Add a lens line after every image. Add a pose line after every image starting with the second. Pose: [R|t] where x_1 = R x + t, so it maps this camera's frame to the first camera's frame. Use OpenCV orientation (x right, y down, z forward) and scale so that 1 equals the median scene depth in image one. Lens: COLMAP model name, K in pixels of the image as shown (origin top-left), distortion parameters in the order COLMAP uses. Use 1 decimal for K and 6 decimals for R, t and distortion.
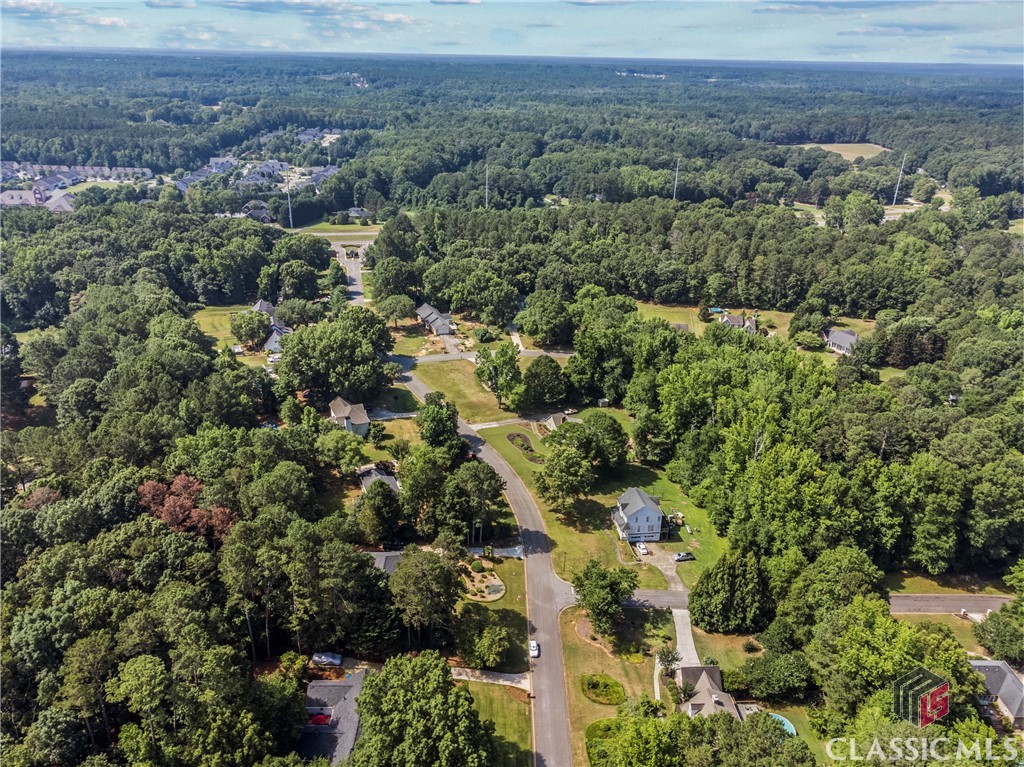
lens RADIAL K [[766.9, 0, 510.4], [0, 766.9, 378.7], [0, 0, 1]] dist [0.013154, 0.002980]
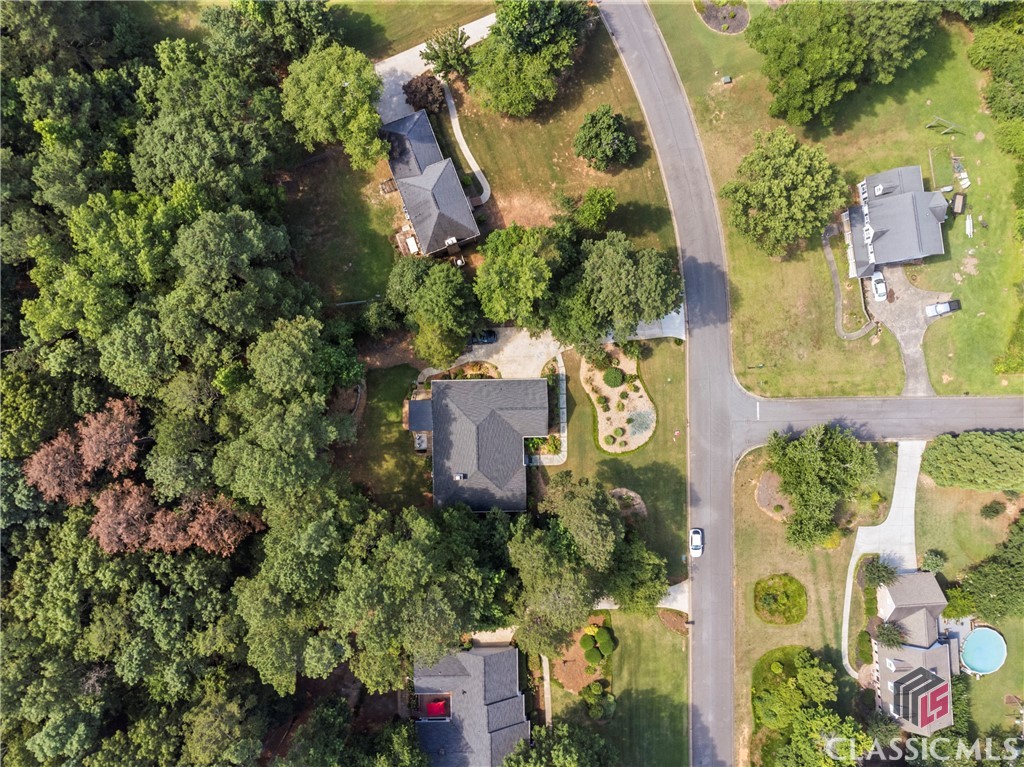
lens RADIAL K [[766.9, 0, 510.0], [0, 766.9, 384.5], [0, 0, 1]] dist [0.013154, 0.002980]
pose [[0.999943, 0.003571, -0.010024, -0.130175], [0.007802, 0.394518, 0.918855, -0.354967], [0.007236, -0.918881, 0.394468, 0.794834]]
